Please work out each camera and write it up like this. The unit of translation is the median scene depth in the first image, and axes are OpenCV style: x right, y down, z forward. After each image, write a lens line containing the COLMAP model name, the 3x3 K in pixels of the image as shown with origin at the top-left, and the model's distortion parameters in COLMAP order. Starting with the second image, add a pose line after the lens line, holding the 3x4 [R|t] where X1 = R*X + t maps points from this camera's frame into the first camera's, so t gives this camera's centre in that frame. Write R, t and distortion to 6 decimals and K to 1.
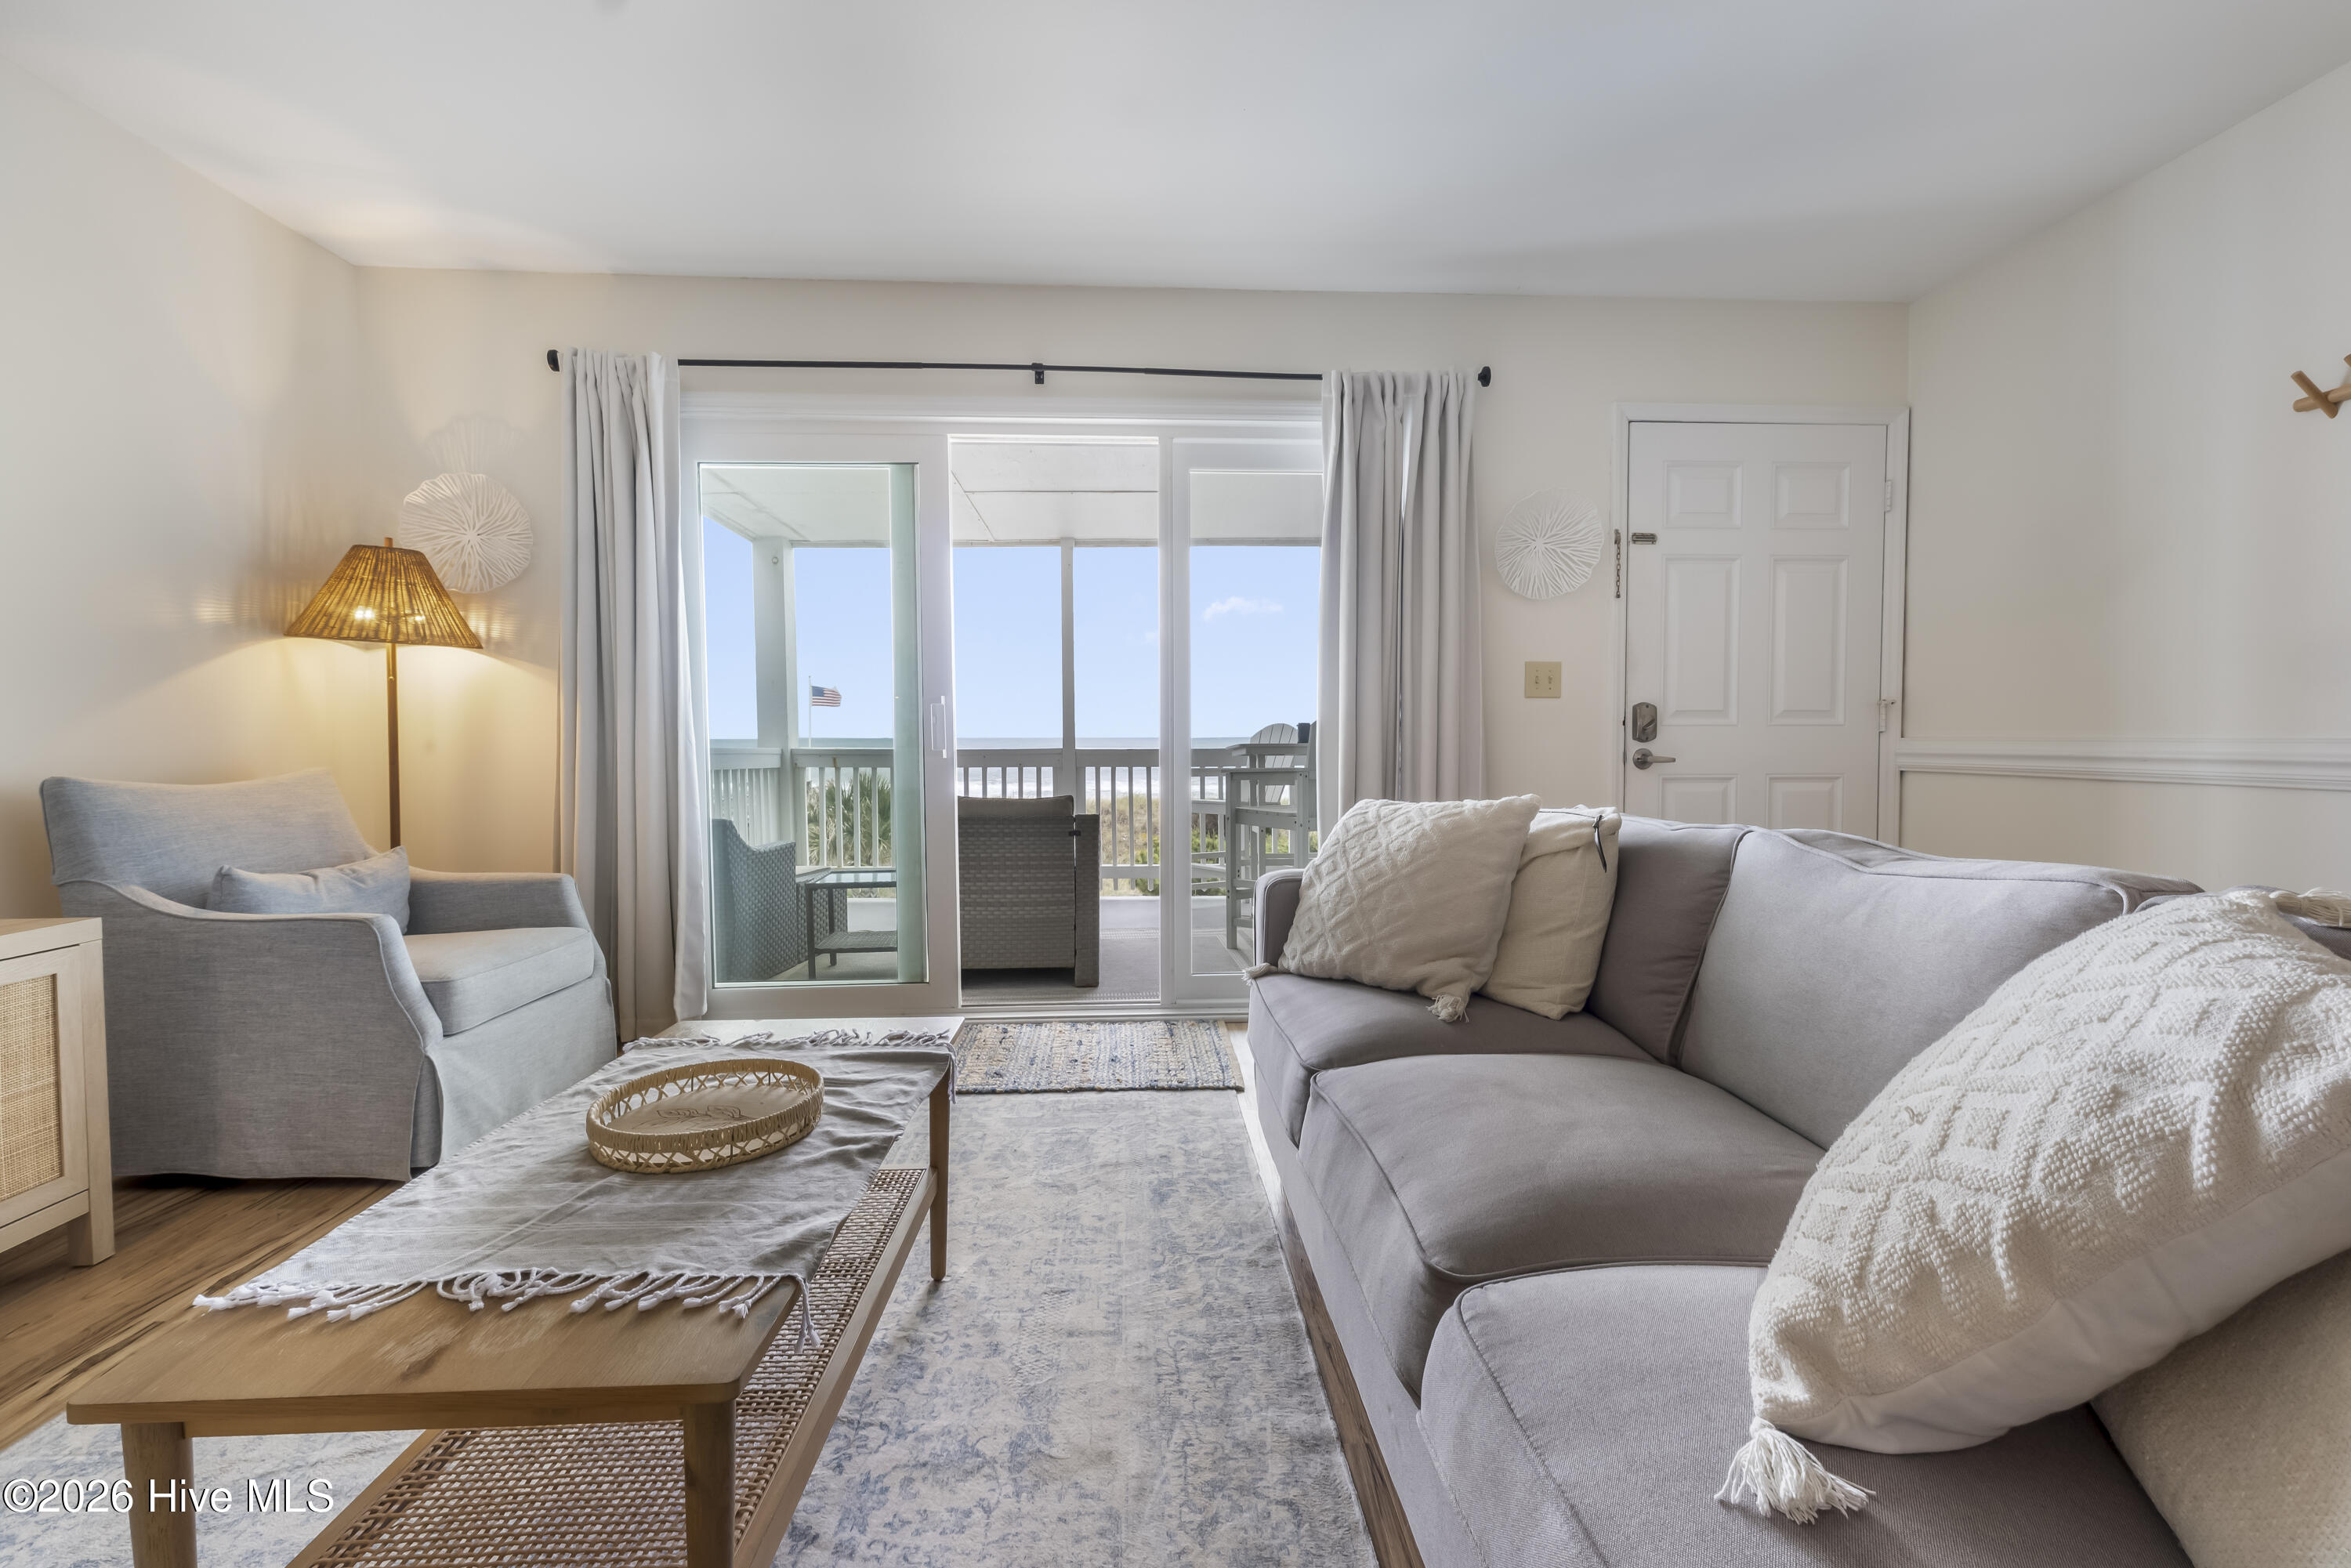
lens RADIAL K [[962.7, 0, 1175.5], [0, 962.7, 784.0], [0, 0, 1]] dist [0.001193, 0.000048]
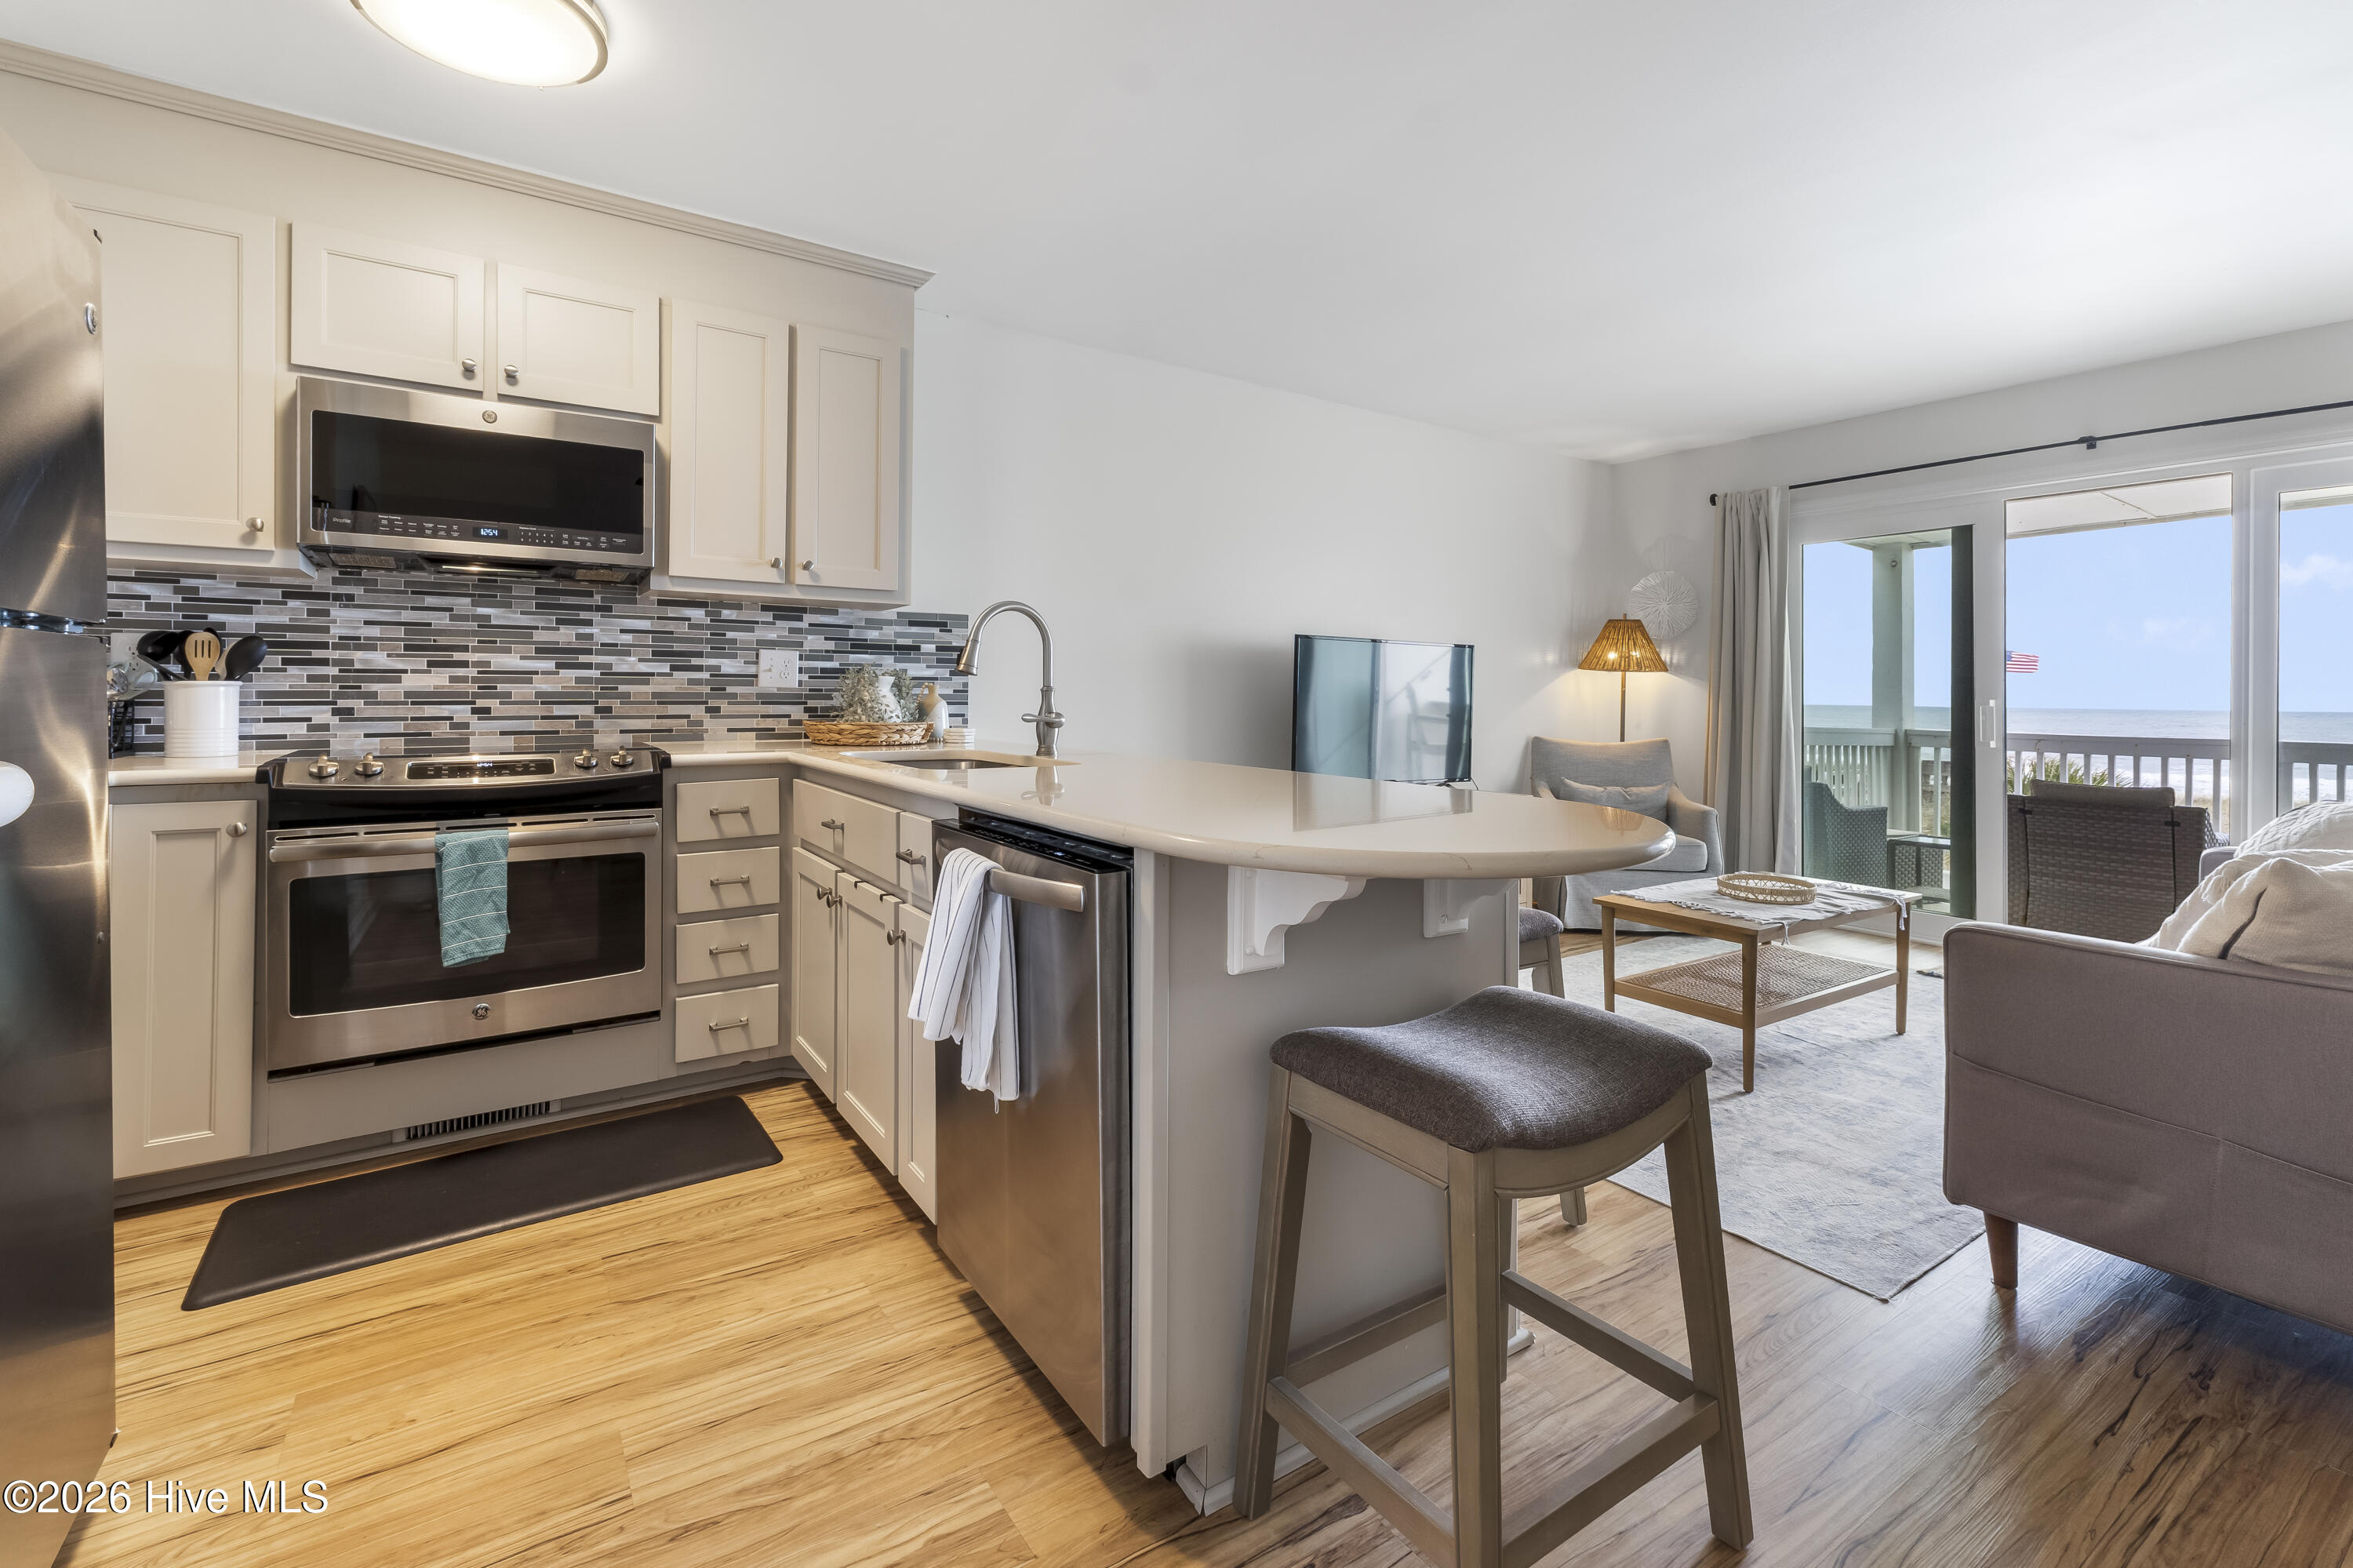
lens RADIAL K [[1029.2, 0, 1181.5], [0, 1029.2, 682.6], [0, 0, 1]] dist [0.017857, 0.000077]
pose [[0.508996, -0.006503, -0.860744, 0.436840], [-0.051595, 0.997943, -0.038050, -0.003328], [0.859221, 0.063777, 0.507614, -0.697798]]
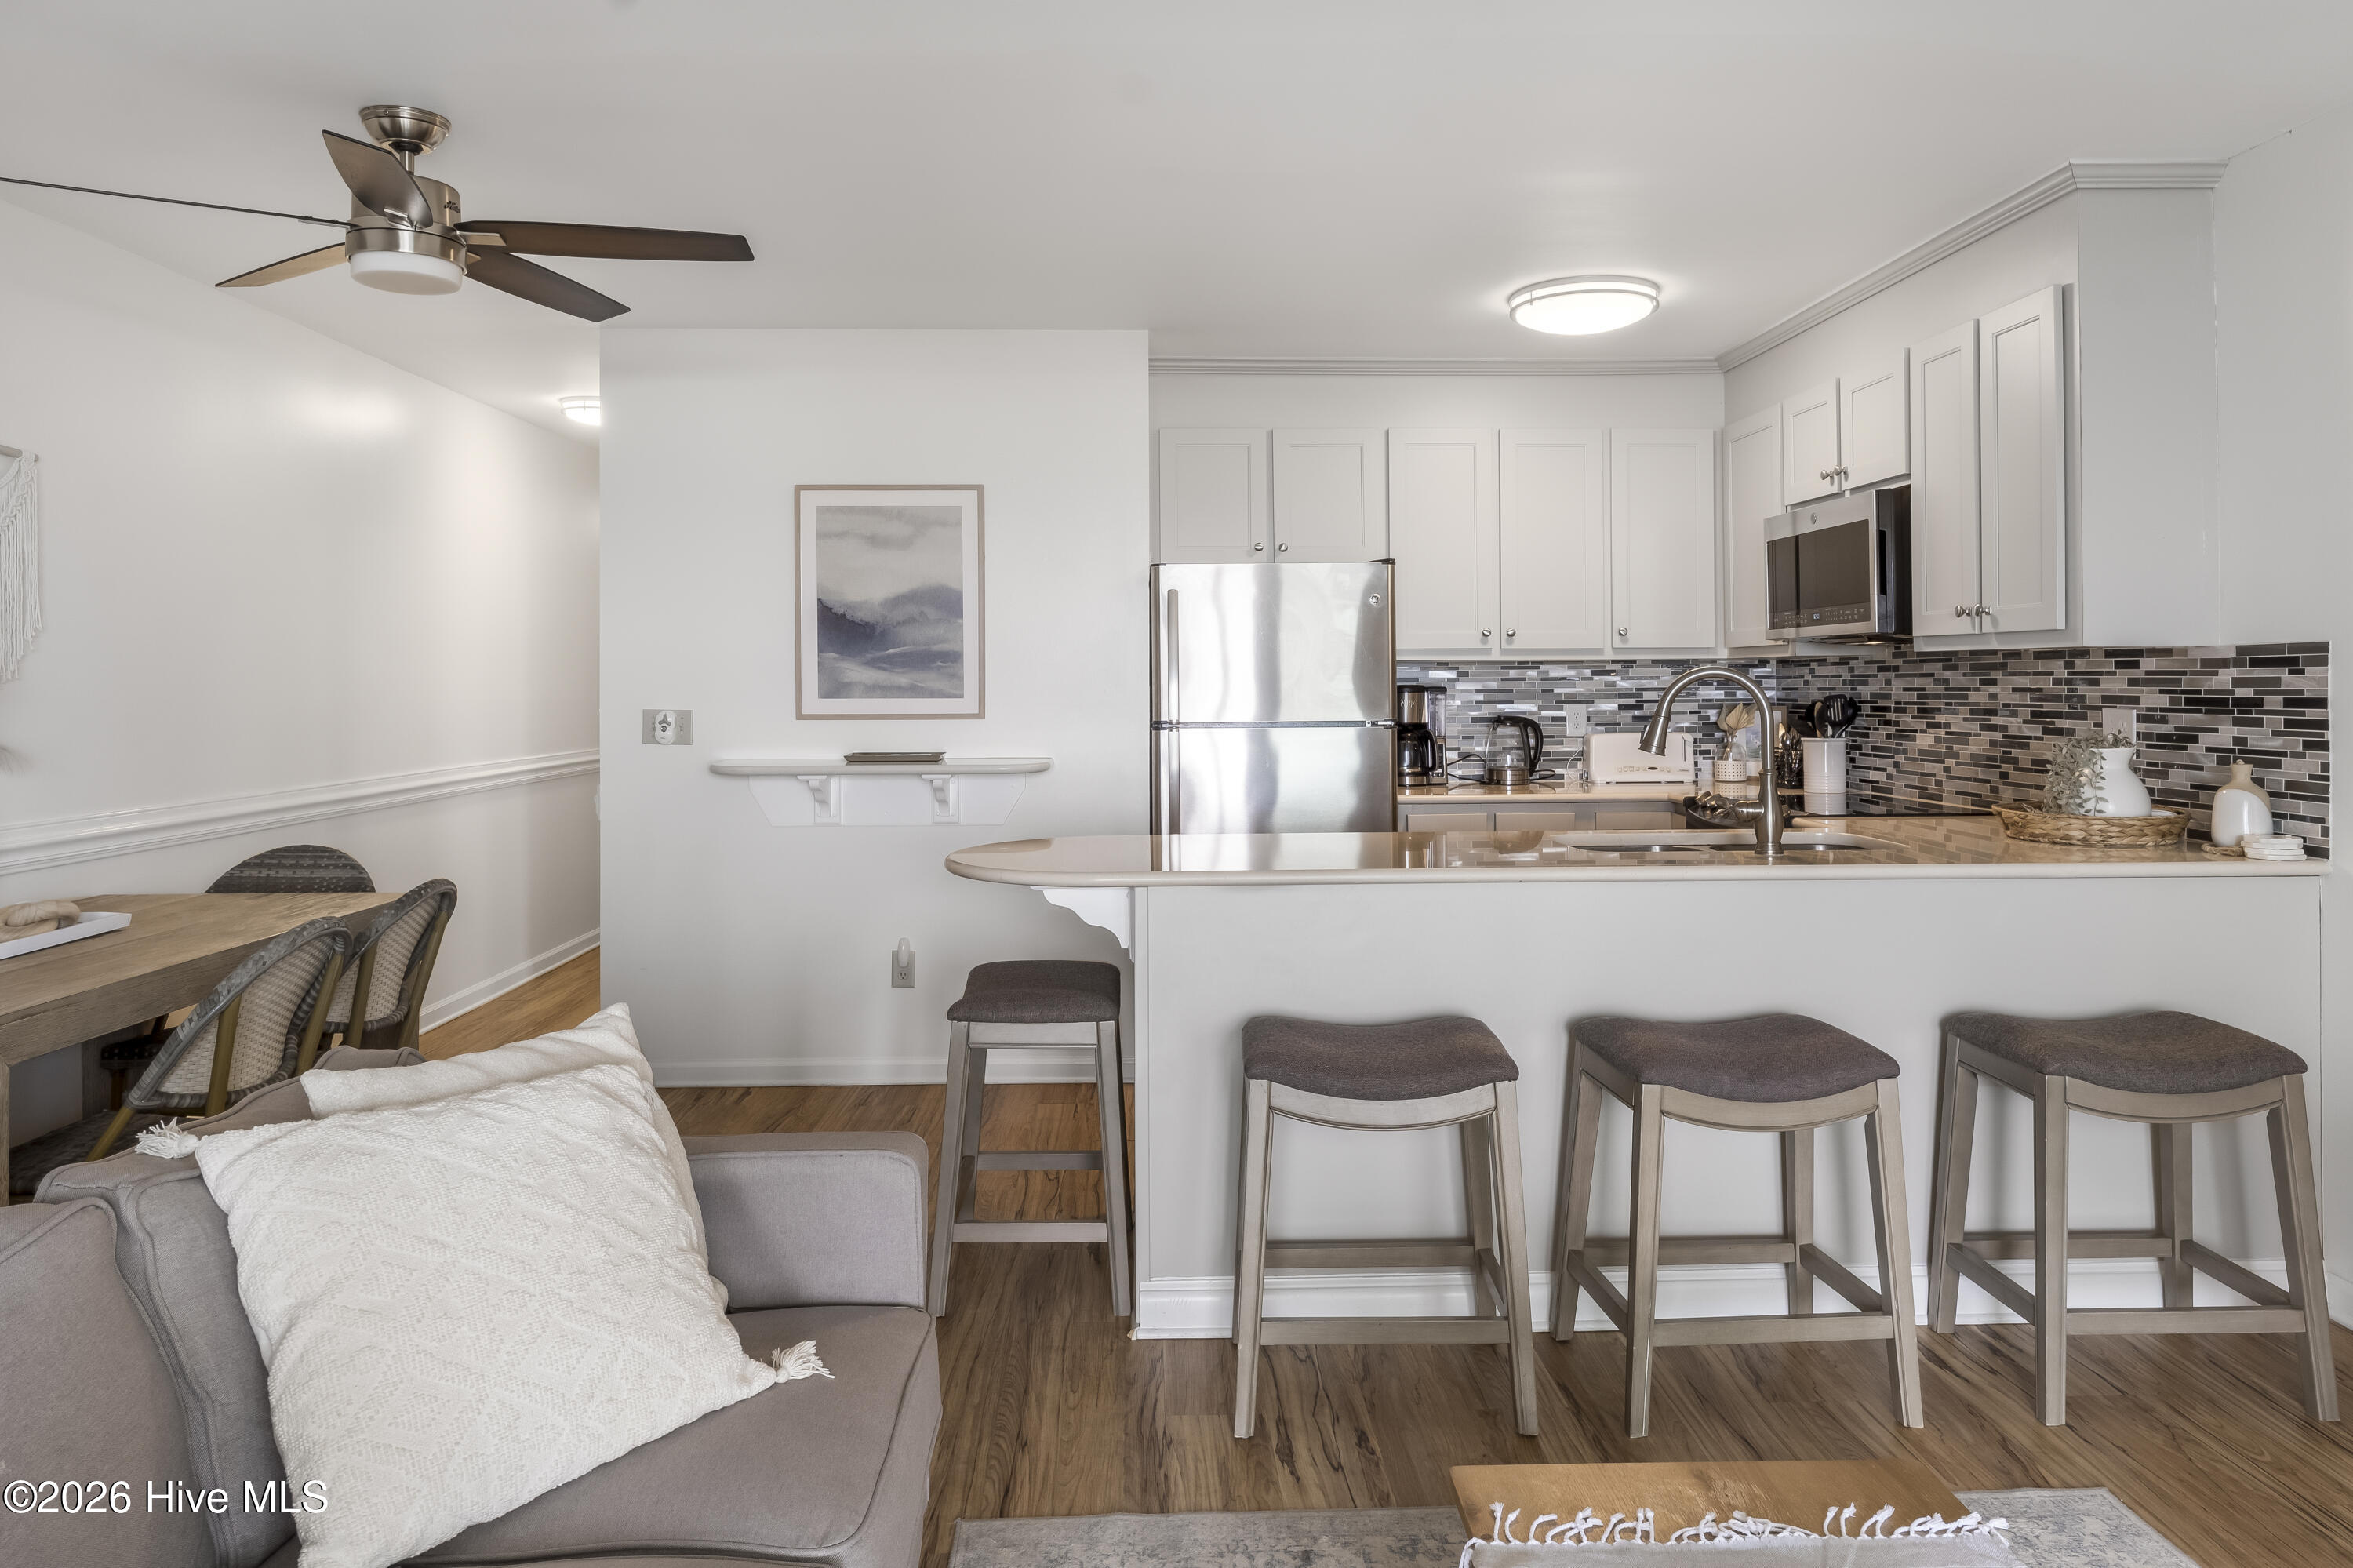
lens RADIAL K [[1549.4, 0, 1178.8], [0, 1549.4, 647.0], [0, 0, 1]] dist [-0.000774, -0.000642]
pose [[-0.999512, 0.008003, 0.030210, -0.023458], [0.008932, 0.999488, 0.030718, -0.154648], [-0.029949, 0.030973, -0.999071, 0.776944]]
